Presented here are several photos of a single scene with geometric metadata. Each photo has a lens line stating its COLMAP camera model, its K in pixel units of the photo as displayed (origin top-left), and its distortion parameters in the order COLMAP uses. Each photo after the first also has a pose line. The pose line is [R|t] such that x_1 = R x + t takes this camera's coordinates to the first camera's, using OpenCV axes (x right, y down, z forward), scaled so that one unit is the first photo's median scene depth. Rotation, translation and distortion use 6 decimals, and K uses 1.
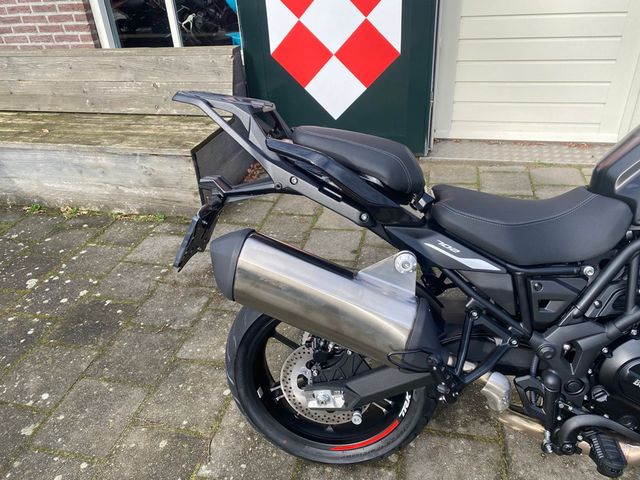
lens RADIAL K [[479.2, 0, 320.7], [0, 479.2, 244.2], [0, 0, 1]] dist [0.009826, -0.006701]
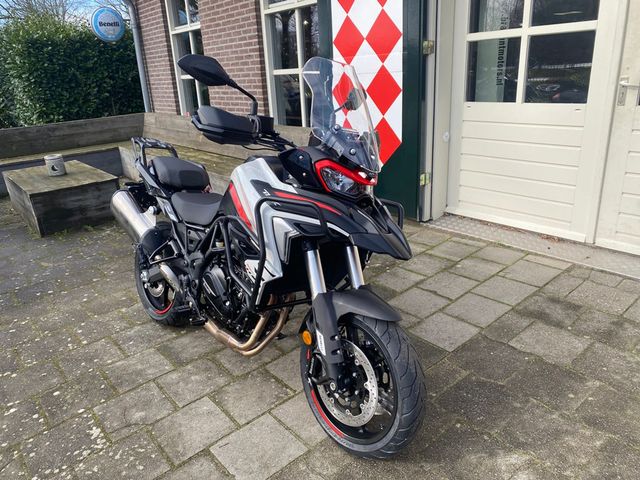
lens RADIAL K [[479.2, 0, 320.7], [0, 479.2, 244.2], [0, 0, 1]] dist [0.009826, -0.006701]
pose [[0.807400, 0.213596, -0.549984, 1.761045], [-0.296424, 0.952834, -0.065111, 0.083629], [0.510136, 0.215599, 0.832633, -0.436020]]
